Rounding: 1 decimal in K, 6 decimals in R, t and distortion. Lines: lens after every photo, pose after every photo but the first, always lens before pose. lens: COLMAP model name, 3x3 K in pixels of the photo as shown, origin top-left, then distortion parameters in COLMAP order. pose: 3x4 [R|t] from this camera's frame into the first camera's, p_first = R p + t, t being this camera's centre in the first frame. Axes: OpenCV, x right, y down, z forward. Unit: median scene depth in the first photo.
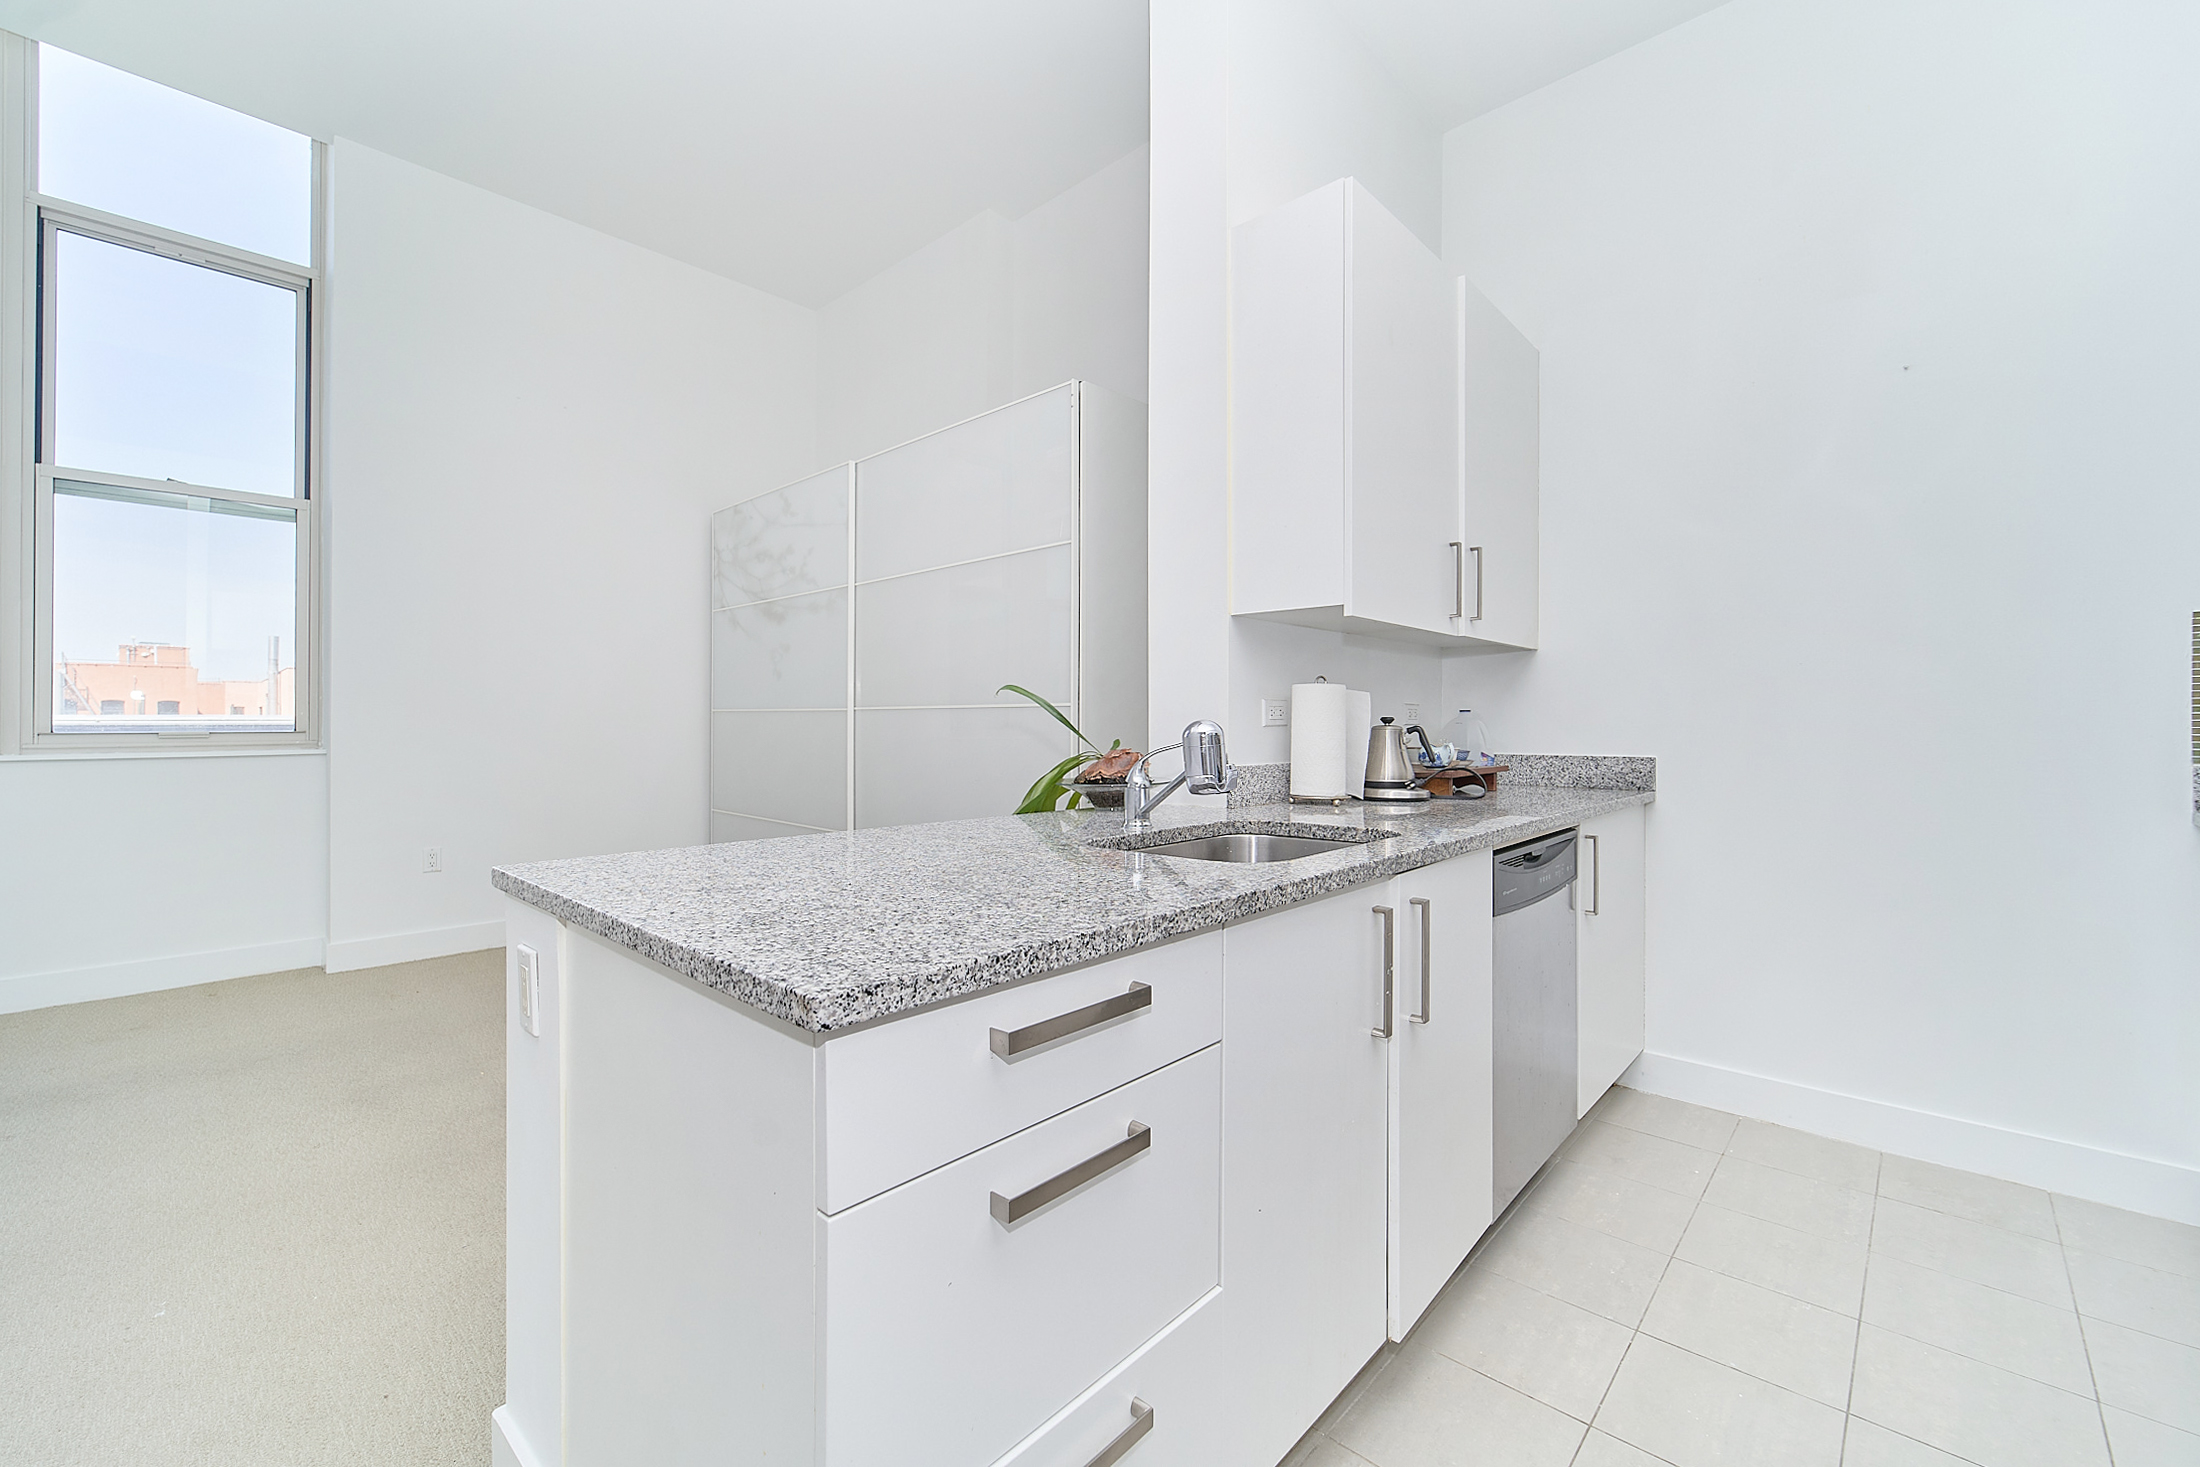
lens RADIAL K [[903.5, 0, 1091.6], [0, 903.5, 732.1], [0, 0, 1]] dist [0.001876, 0.000461]
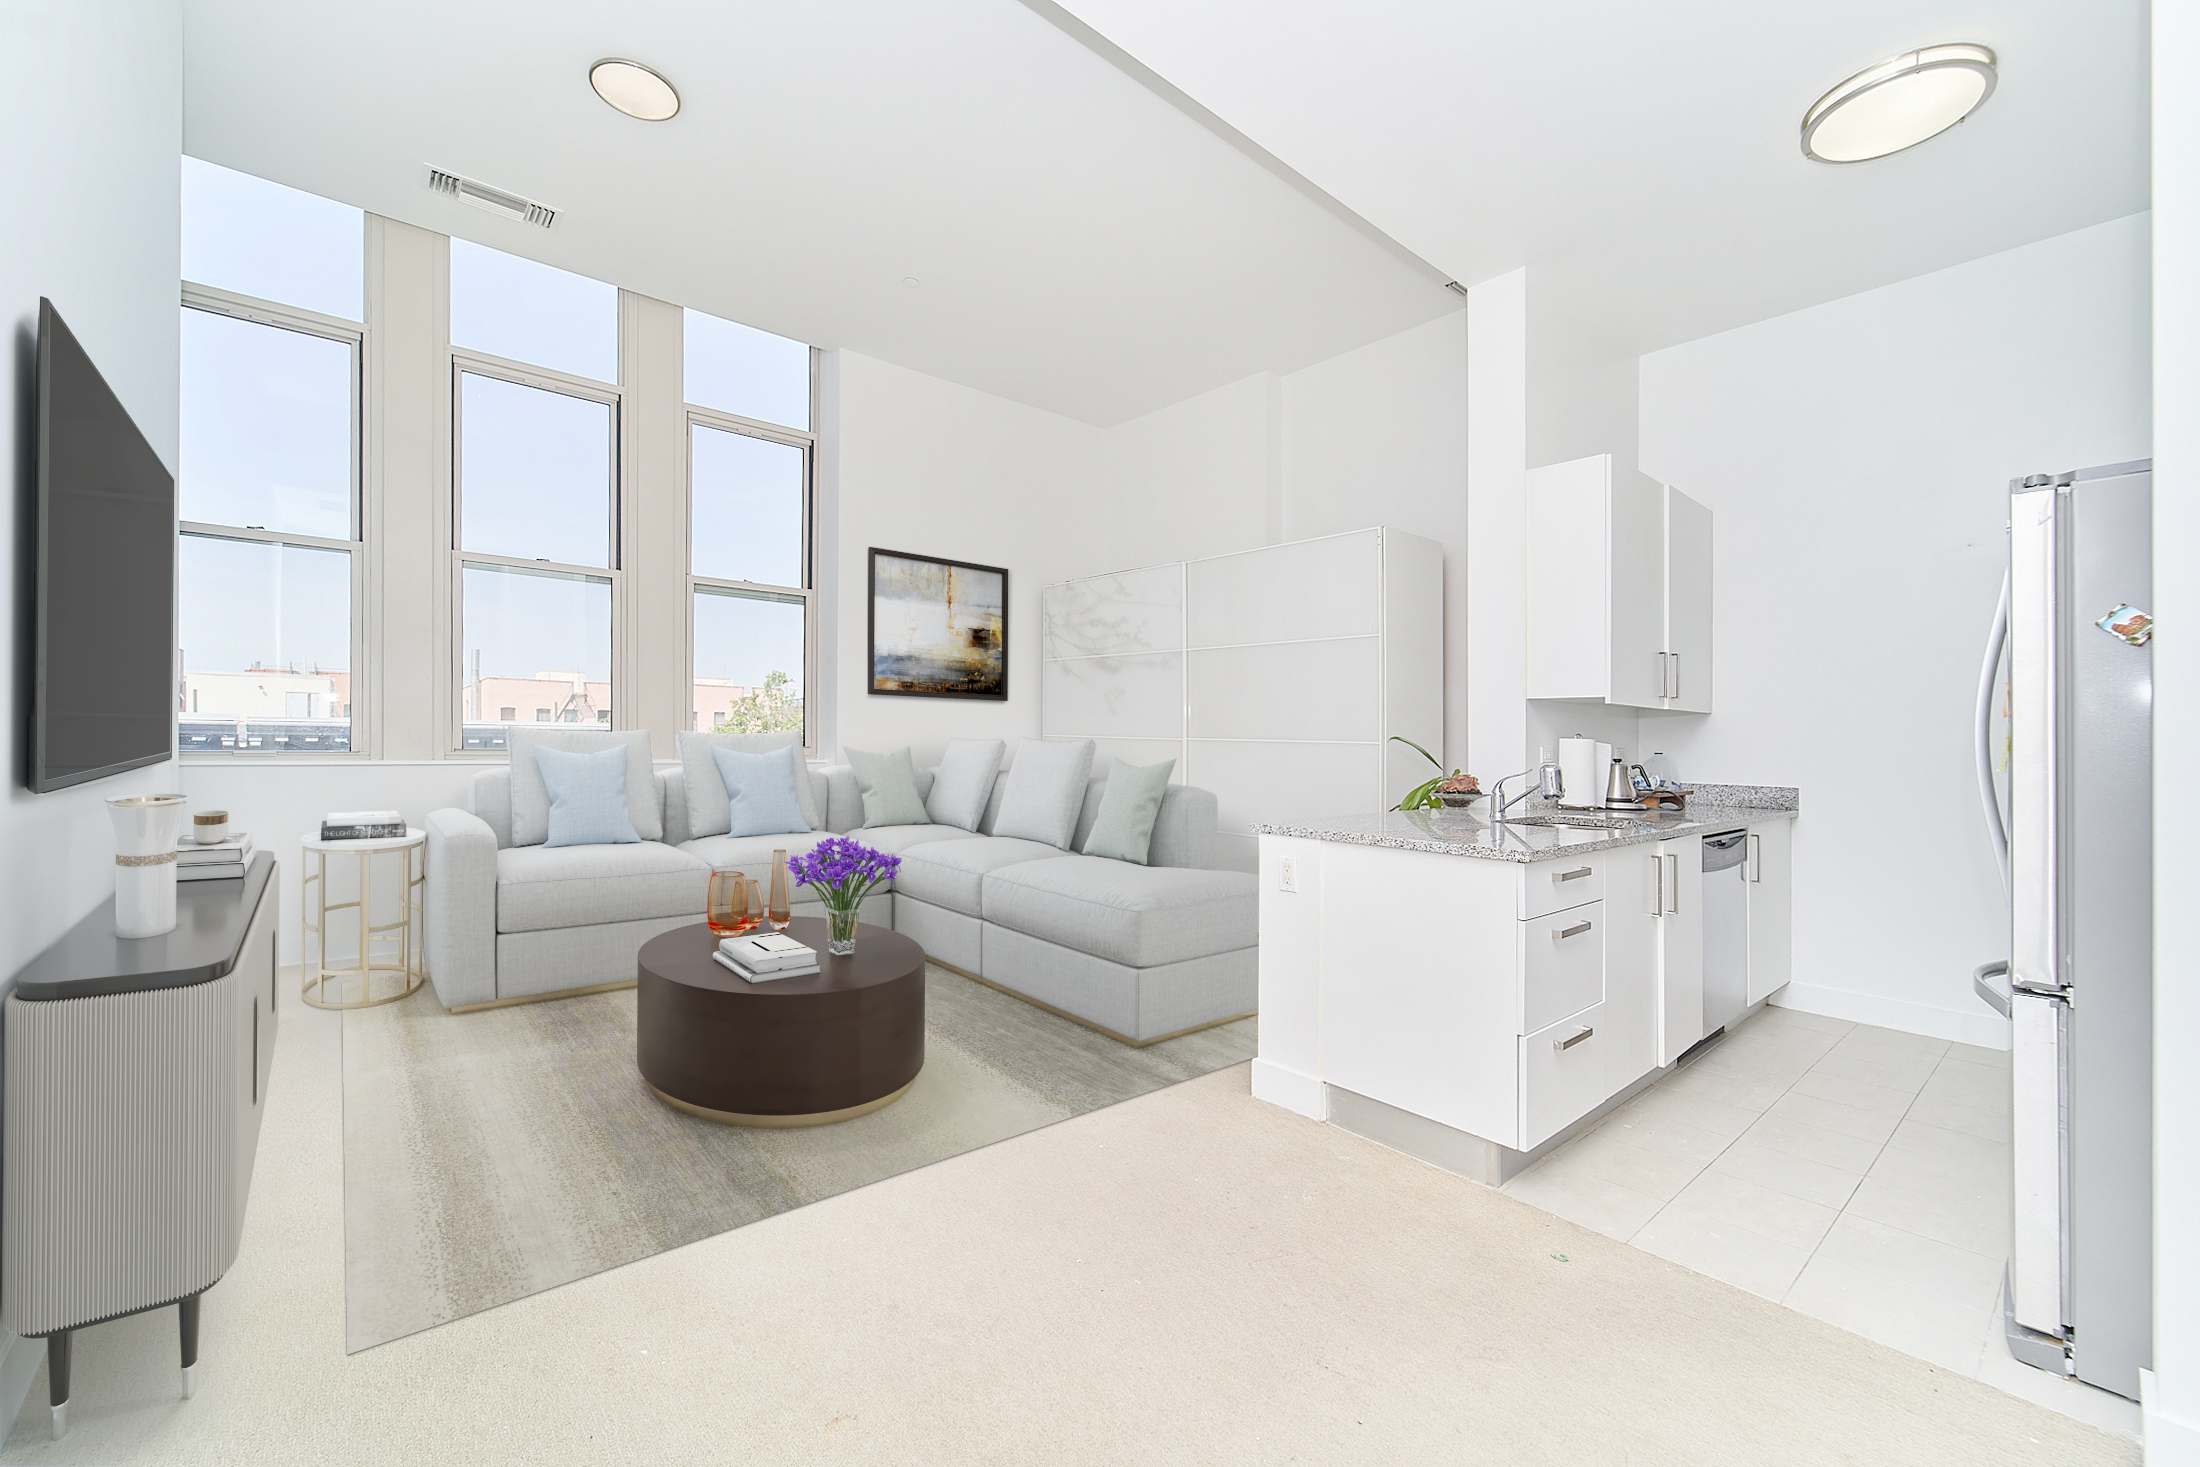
lens RADIAL K [[903.5, 0, 1069.9], [0, 903.5, 715.6], [0, 0, 1]] dist [0.001876, 0.000461]
pose [[0.992039, 0.018442, -0.124577, -0.436506], [-0.022036, 0.999378, -0.027540, -0.026574], [0.123991, 0.030066, 0.991828, -0.717124]]
